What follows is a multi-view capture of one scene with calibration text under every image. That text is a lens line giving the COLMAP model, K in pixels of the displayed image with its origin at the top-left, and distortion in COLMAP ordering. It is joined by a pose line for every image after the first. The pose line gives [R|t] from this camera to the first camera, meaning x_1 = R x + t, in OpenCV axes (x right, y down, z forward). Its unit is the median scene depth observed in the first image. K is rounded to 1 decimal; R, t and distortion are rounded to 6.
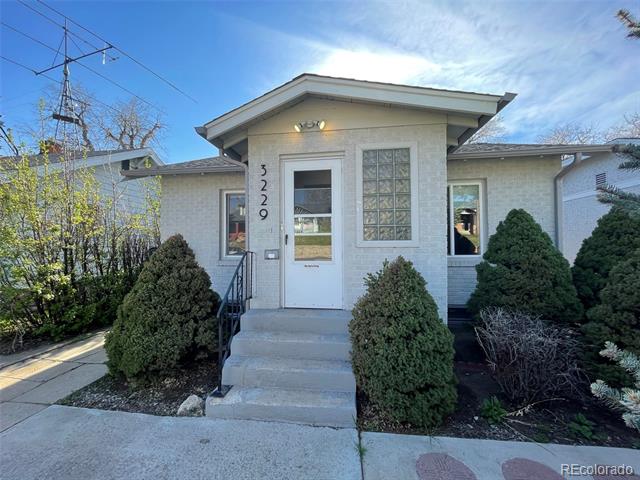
lens RADIAL K [[257.0, 0, 316.3], [0, 257.0, 240.9], [0, 0, 1]] dist [-0.001856, -0.000258]
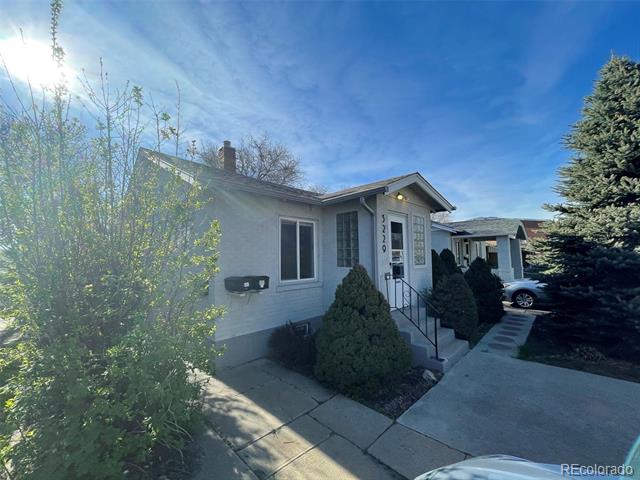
lens RADIAL K [[257.0, 0, 316.3], [0, 257.0, 240.9], [0, 0, 1]] dist [-0.001856, -0.000258]
pose [[0.612437, 0.053424, 0.788712, -1.590356], [-0.000474, 0.997738, -0.067215, -0.049546], [-0.790519, 0.040791, 0.611077, 0.410807]]
